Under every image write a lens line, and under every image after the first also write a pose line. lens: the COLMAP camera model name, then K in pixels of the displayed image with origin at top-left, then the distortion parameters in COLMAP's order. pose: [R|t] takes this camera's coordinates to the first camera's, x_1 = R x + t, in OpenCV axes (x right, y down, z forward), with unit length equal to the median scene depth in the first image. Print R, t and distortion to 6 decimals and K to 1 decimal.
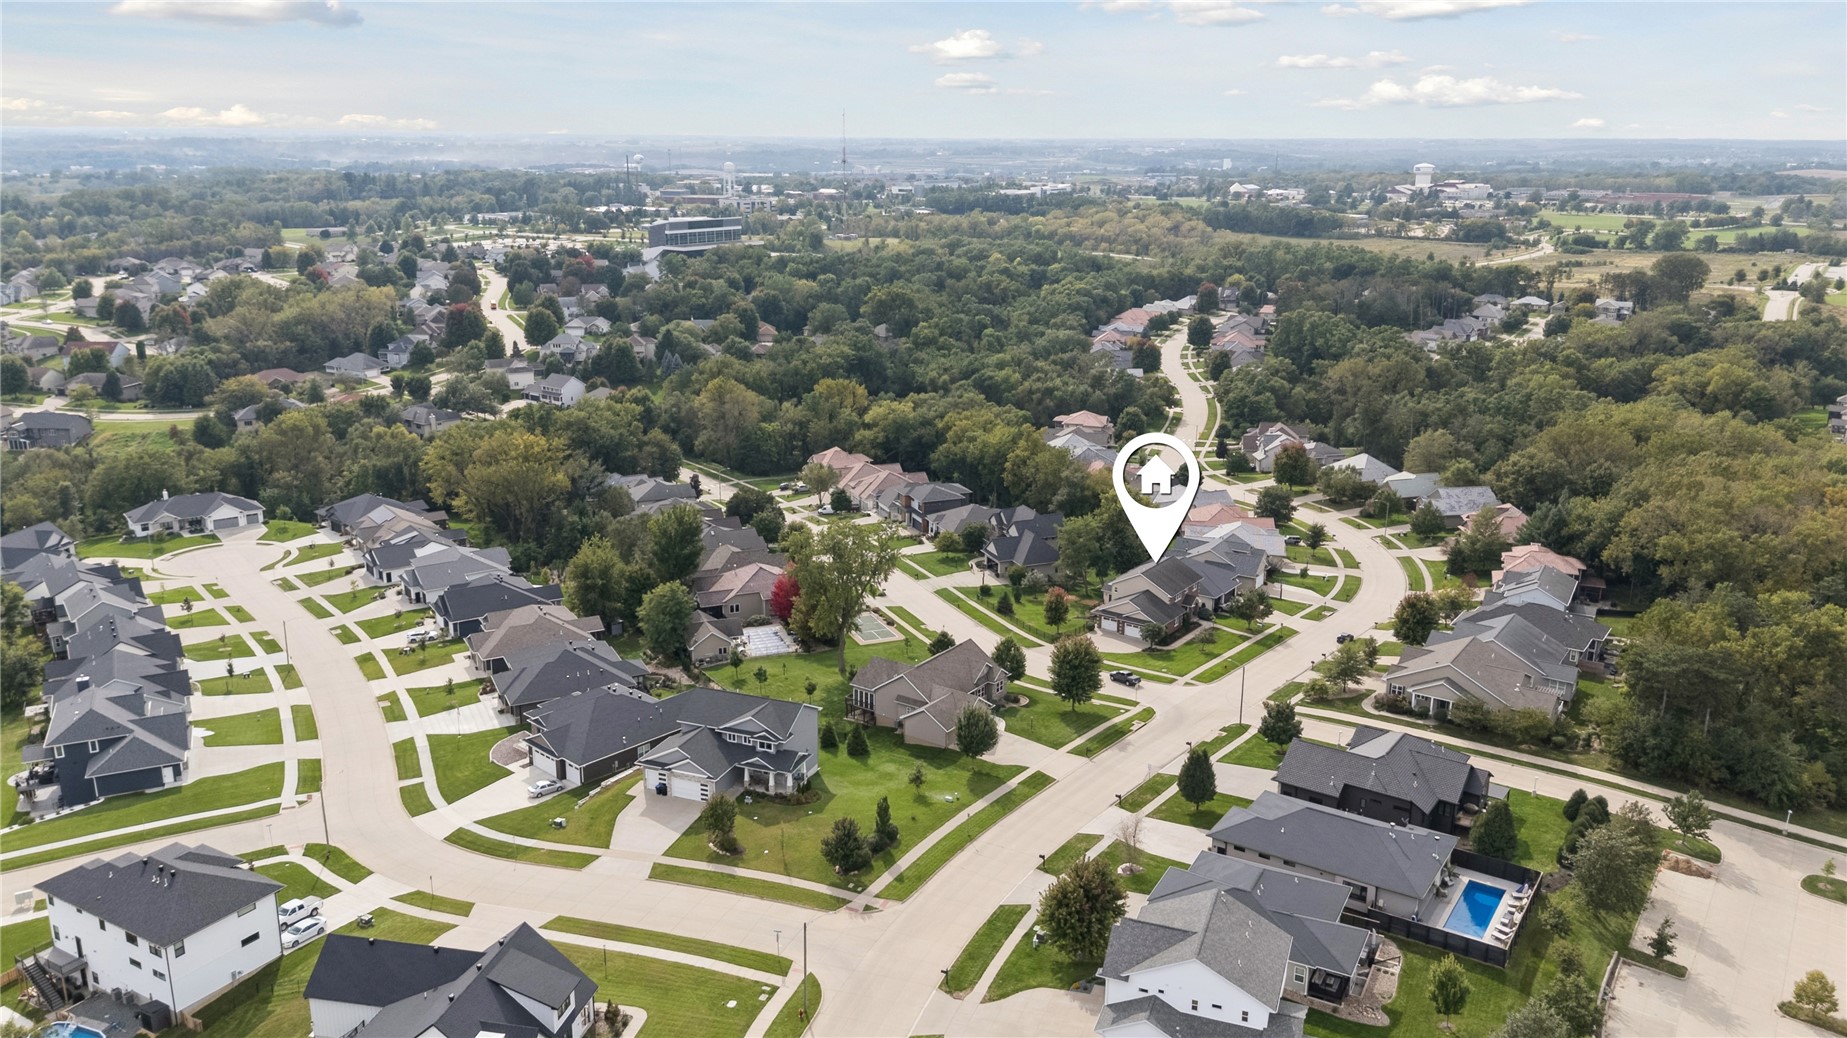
lens RADIAL K [[1434.0, 0, 923.5], [0, 1434.0, 519.0], [0, 0, 1]] dist [0.054530, -0.000589]
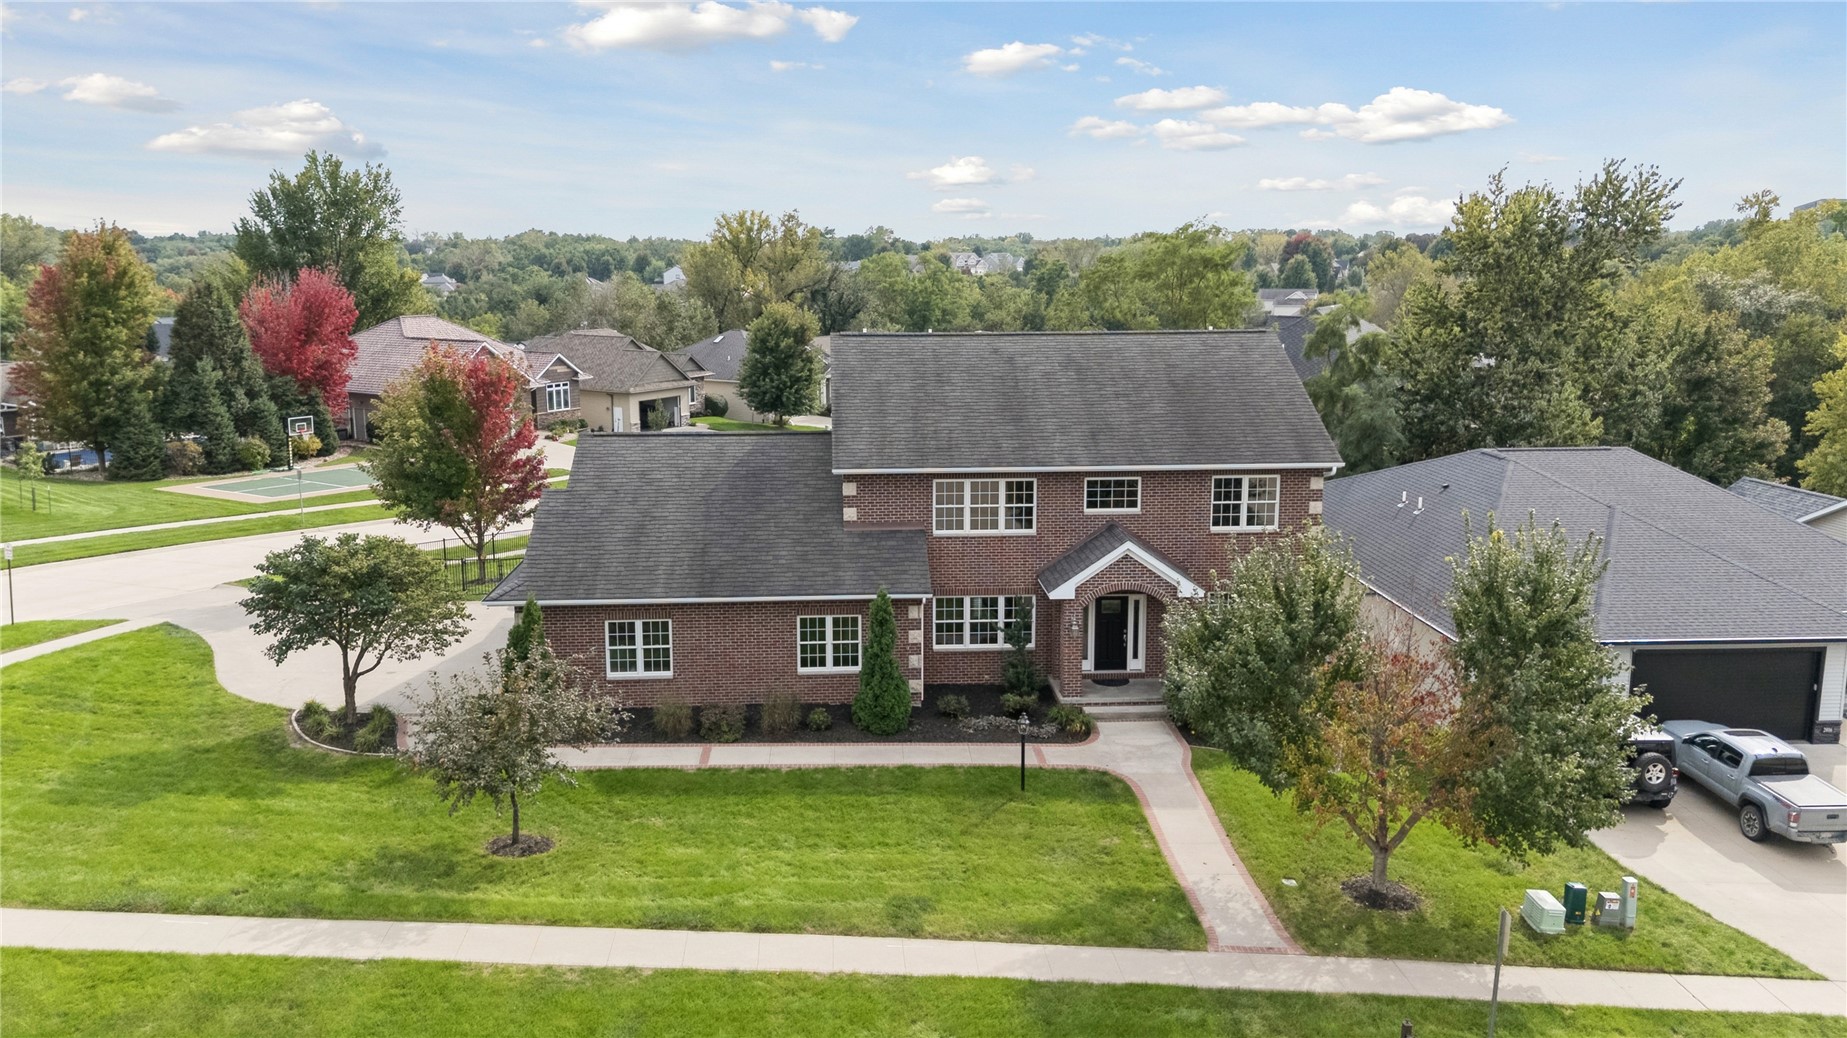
lens RADIAL K [[1434.0, 0, 923.5], [0, 1434.0, 519.0], [0, 0, 1]] dist [0.054530, -0.000589]
pose [[0.617503, 0.141675, -0.773704, 0.277152], [-0.206093, 0.978422, 0.014677, 0.053401], [0.759088, 0.150392, 0.633377, 0.877743]]
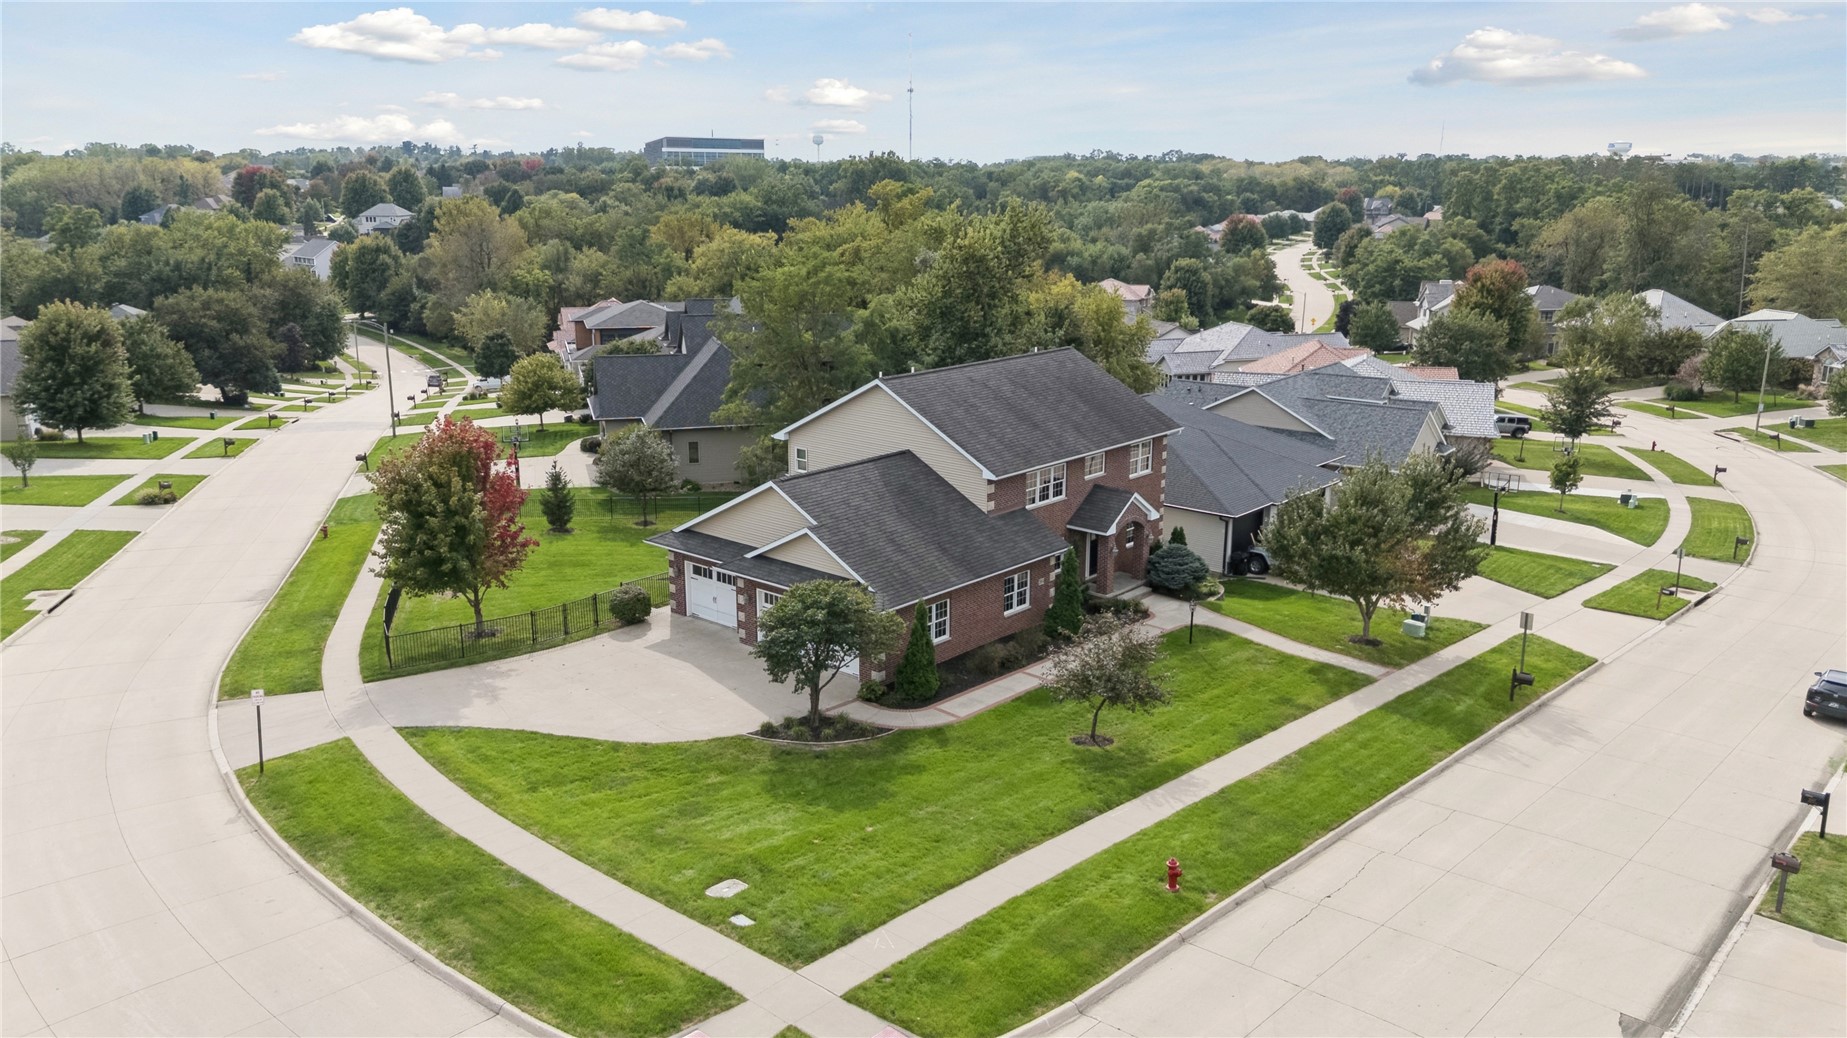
lens RADIAL K [[1434.0, 0, 923.5], [0, 1434.0, 519.0], [0, 0, 1]] dist [0.054530, -0.000589]
pose [[0.994838, 0.022759, -0.098891, 0.176413], [-0.024459, 0.999573, -0.016007, 0.061773], [0.098485, 0.018343, 0.994969, 0.755825]]
